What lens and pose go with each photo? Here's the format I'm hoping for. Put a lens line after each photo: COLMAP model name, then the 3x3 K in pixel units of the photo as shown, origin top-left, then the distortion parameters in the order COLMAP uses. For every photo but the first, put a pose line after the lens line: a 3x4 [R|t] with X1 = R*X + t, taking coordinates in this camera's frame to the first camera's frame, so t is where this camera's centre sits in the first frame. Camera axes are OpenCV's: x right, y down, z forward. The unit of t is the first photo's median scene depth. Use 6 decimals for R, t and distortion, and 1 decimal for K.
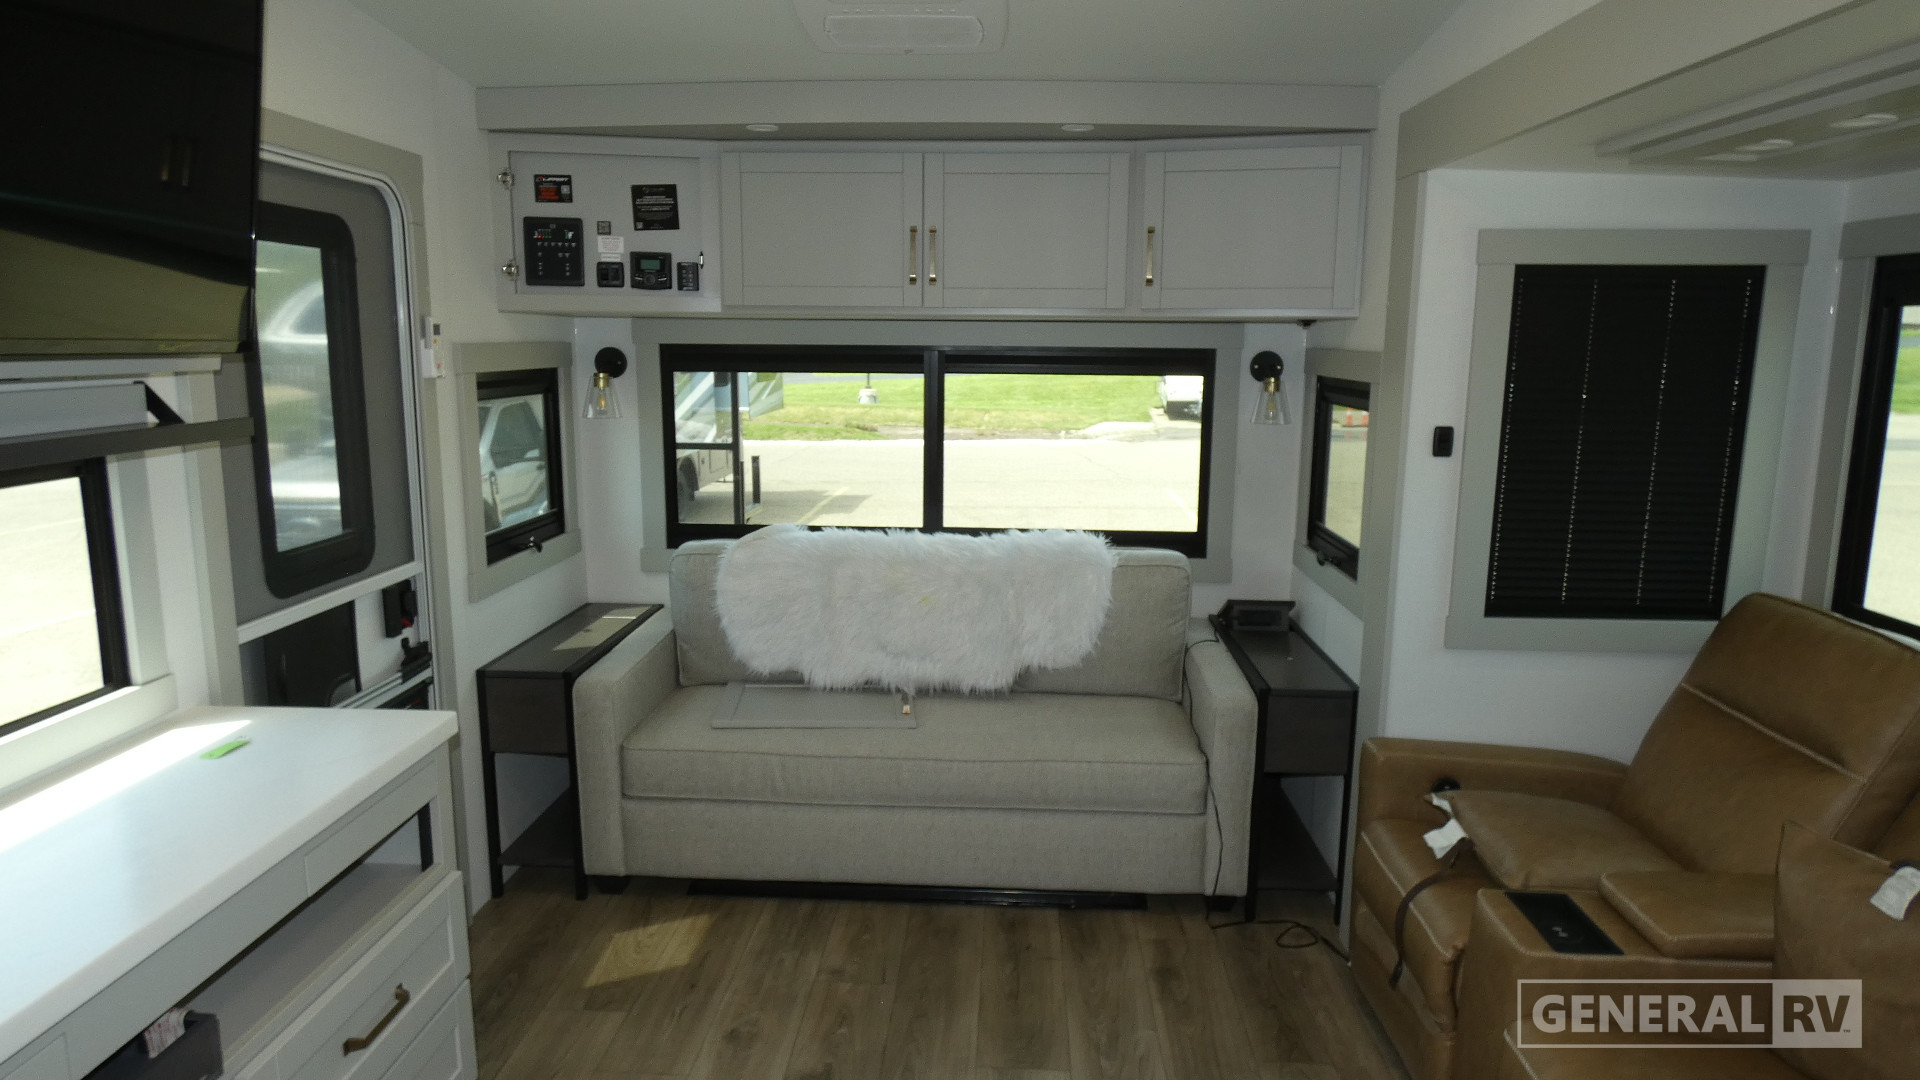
lens RADIAL K [[1149.5, 0, 955.0], [0, 1149.5, 535.4], [0, 0, 1]] dist [-0.002591, -0.002434]
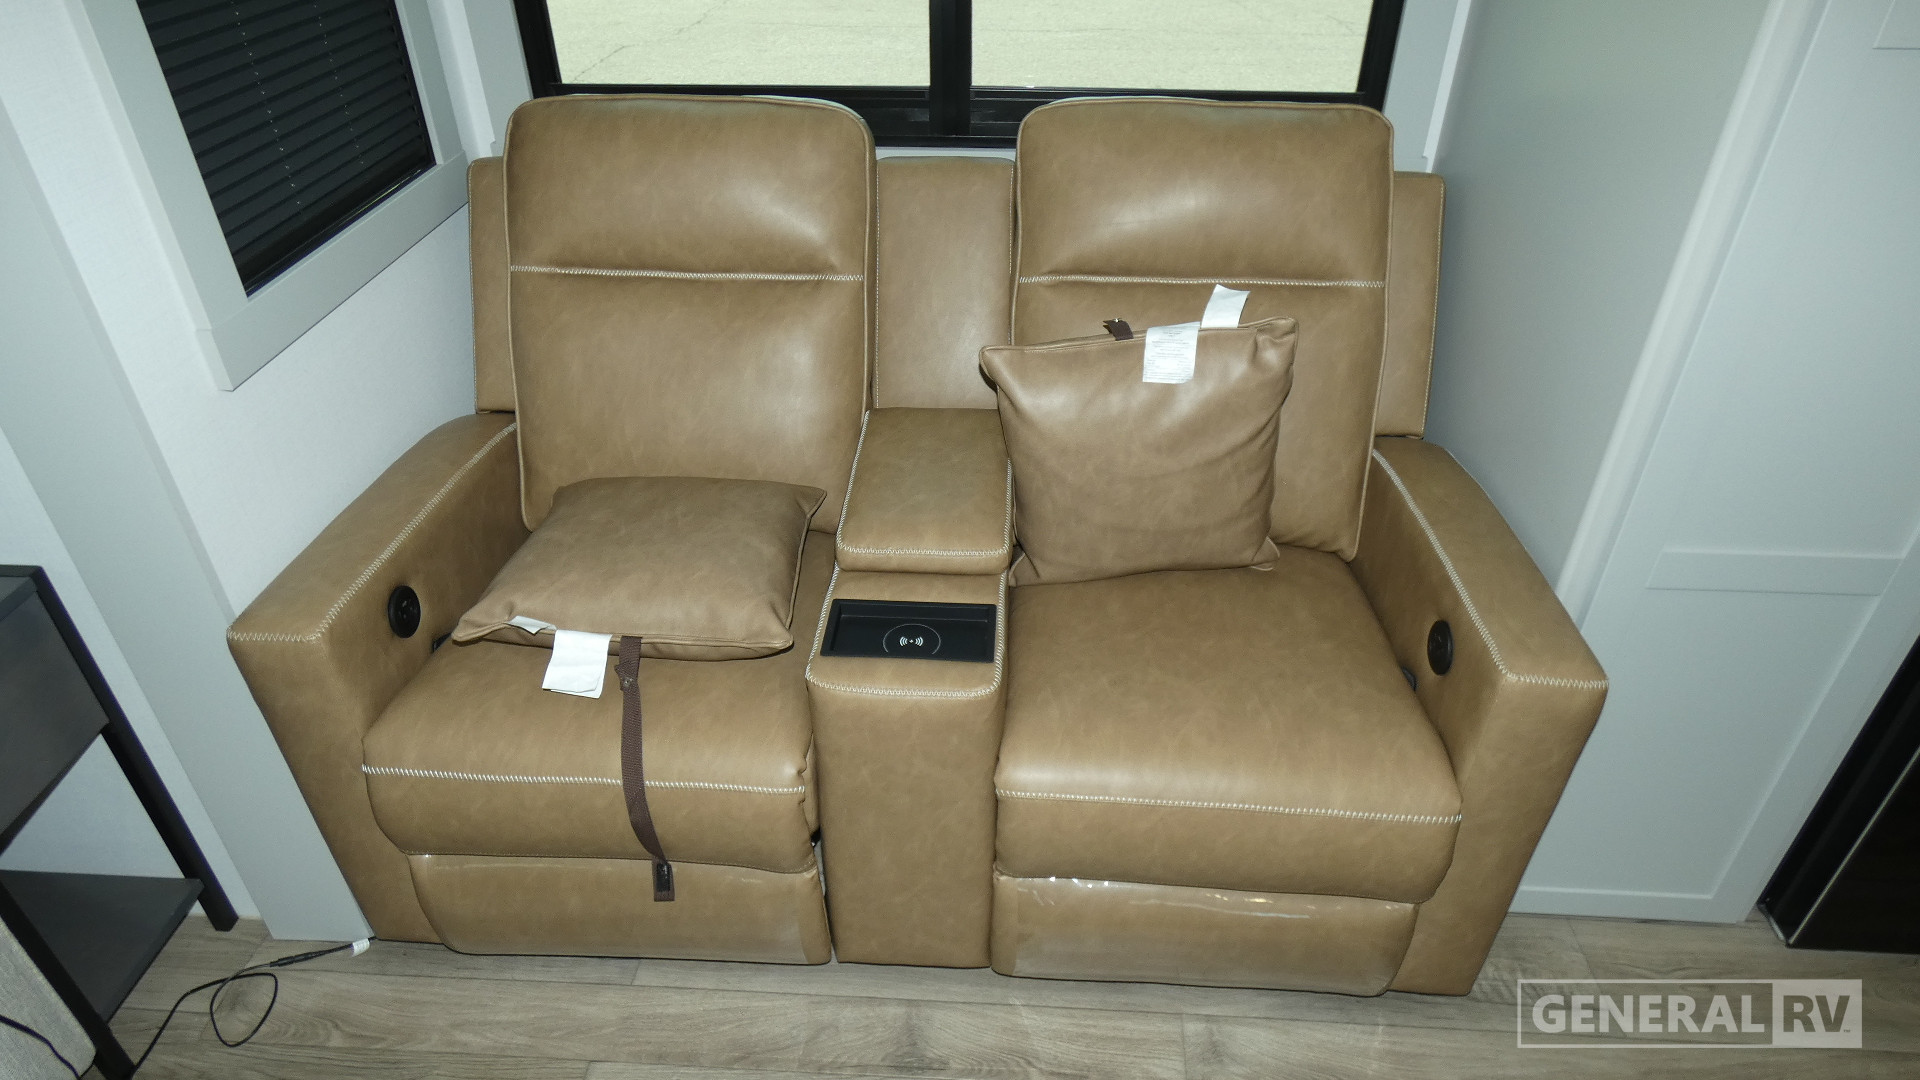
lens RADIAL K [[1149.5, 0, 955.0], [0, 1149.5, 535.4], [0, 0, 1]] dist [-0.002591, -0.002434]
pose [[0.005049, -0.571266, 0.820750, -0.014558], [0.170694, 0.809207, 0.562181, -0.080870], [-0.985311, 0.137259, 0.101598, 0.702526]]
